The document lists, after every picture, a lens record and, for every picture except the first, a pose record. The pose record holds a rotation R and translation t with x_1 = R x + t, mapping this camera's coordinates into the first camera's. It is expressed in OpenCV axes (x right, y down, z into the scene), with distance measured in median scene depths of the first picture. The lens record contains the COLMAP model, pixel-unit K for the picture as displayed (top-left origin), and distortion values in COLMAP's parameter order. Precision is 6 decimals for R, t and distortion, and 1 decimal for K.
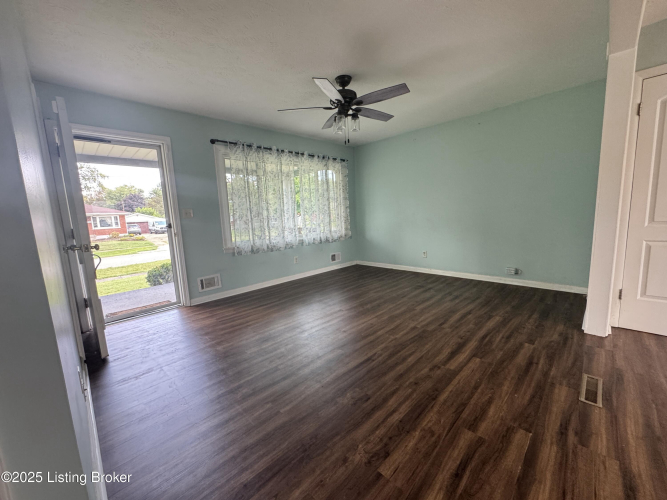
lens RADIAL K [[265.7, 0, 333.7], [0, 265.7, 247.8], [0, 0, 1]] dist [-0.001323, -0.000418]
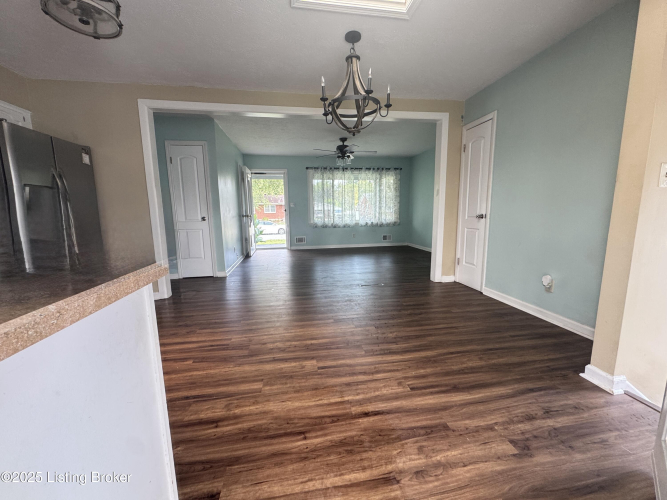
lens RADIAL K [[265.7, 0, 334.2], [0, 265.7, 248.5], [0, 0, 1]] dist [-0.001323, -0.000418]
pose [[0.815529, 0.119200, -0.566308, 0.724634], [-0.095113, 0.992858, 0.072013, 0.021910], [0.570847, -0.004866, 0.821042, -0.406327]]
